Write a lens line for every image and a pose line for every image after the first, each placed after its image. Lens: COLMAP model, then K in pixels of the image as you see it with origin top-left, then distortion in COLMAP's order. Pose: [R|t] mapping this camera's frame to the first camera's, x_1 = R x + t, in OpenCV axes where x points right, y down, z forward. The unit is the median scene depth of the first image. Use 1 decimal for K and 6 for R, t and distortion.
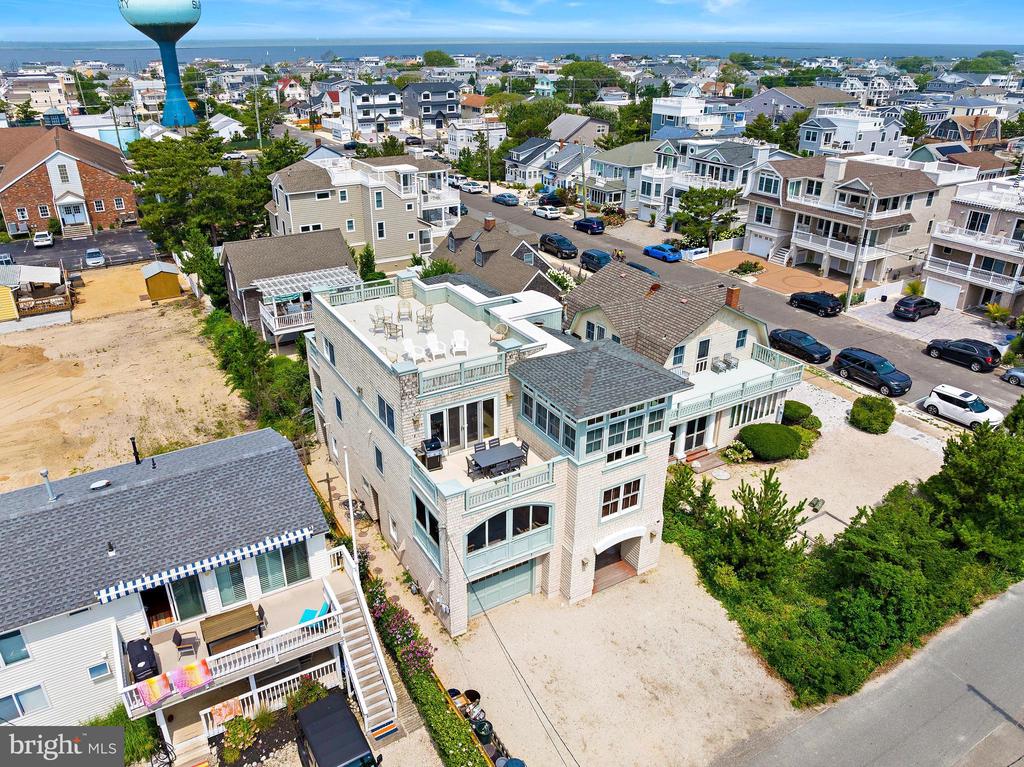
lens RADIAL K [[724.9, 0, 500.9], [0, 724.9, 387.5], [0, 0, 1]] dist [-0.030936, -0.003431]
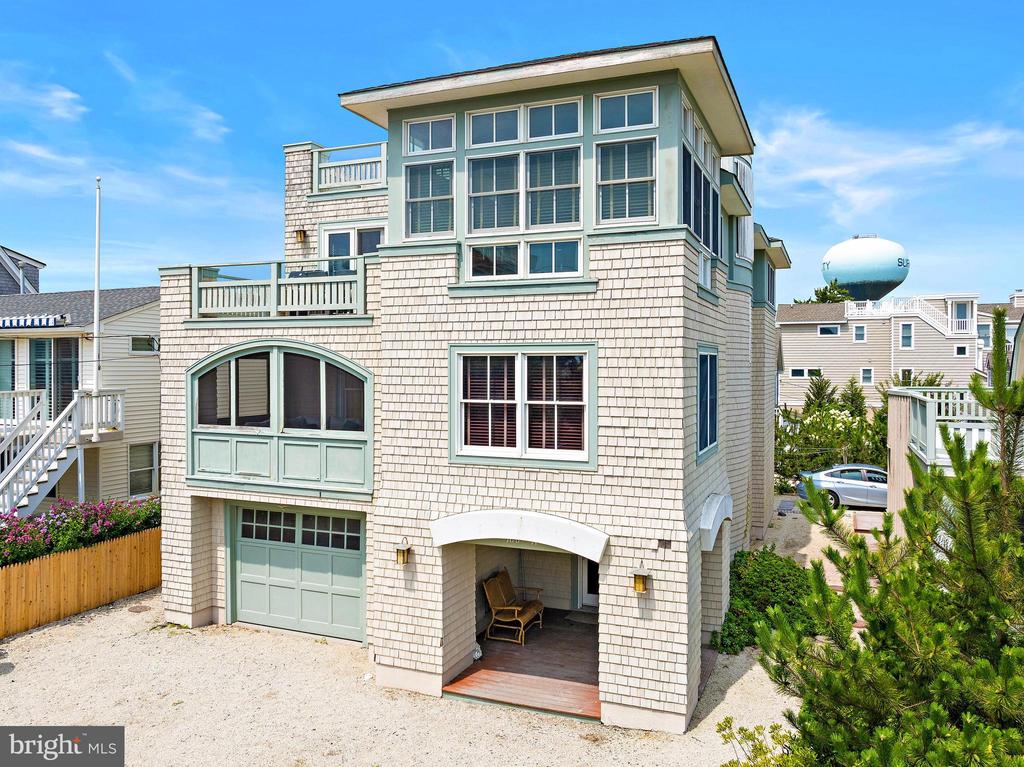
lens RADIAL K [[813.0, 0, 464.3], [0, 813.0, 379.1], [0, 0, 1]] dist [-0.026051, -0.005400]
pose [[0.584271, 0.011347, -0.811479, 0.485093], [-0.355253, 0.902589, -0.243164, 0.255491], [0.729673, 0.430354, 0.531387, 0.773917]]
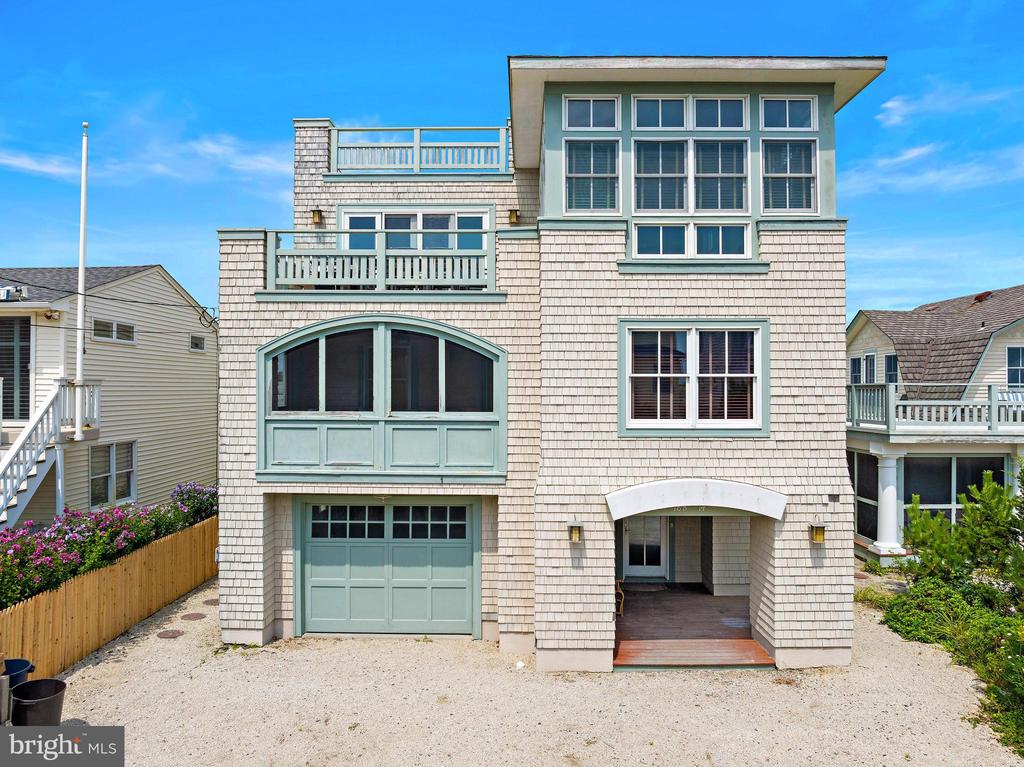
lens RADIAL K [[724.9, 0, 500.9], [0, 724.9, 387.5], [0, 0, 1]] dist [-0.030936, -0.003431]
pose [[0.855466, -0.002928, -0.517850, 0.280624], [-0.225575, 0.898022, -0.377719, 0.329624], [0.466147, 0.439940, 0.767567, 0.678939]]
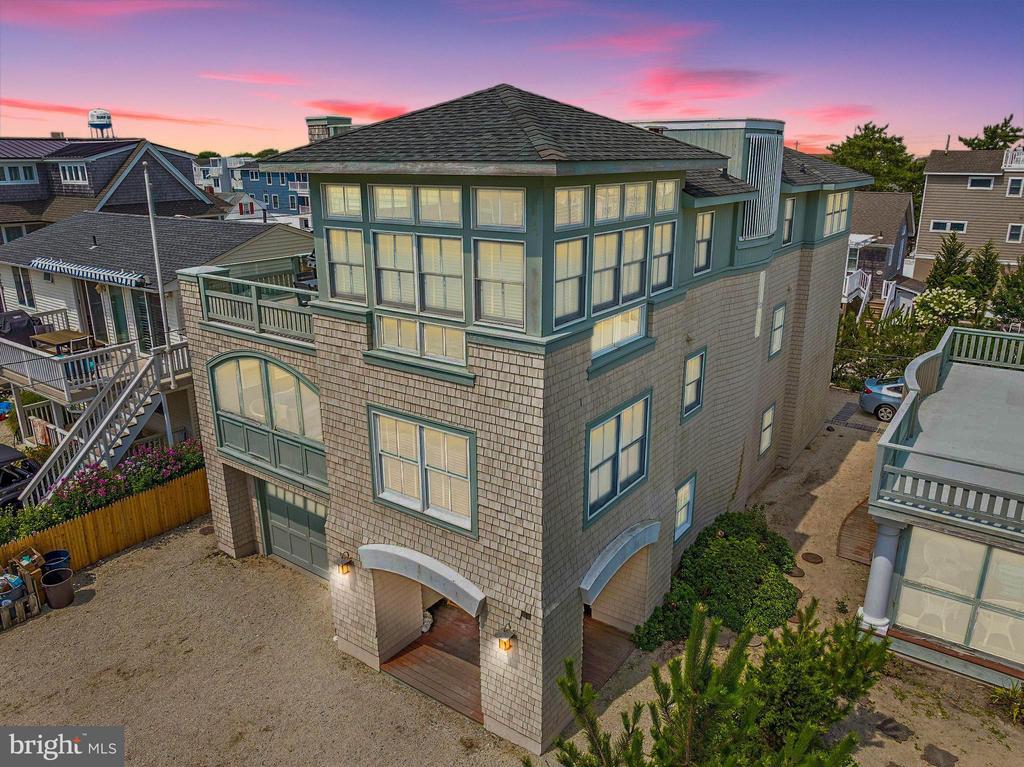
lens RADIAL K [[724.9, 0, 500.9], [0, 724.9, 387.5], [0, 0, 1]] dist [-0.030936, -0.003431]
pose [[0.404936, 0.274310, -0.872228, 0.525185], [-0.393041, 0.913526, 0.104827, 0.057063], [0.825558, 0.300373, 0.477735, 0.848598]]
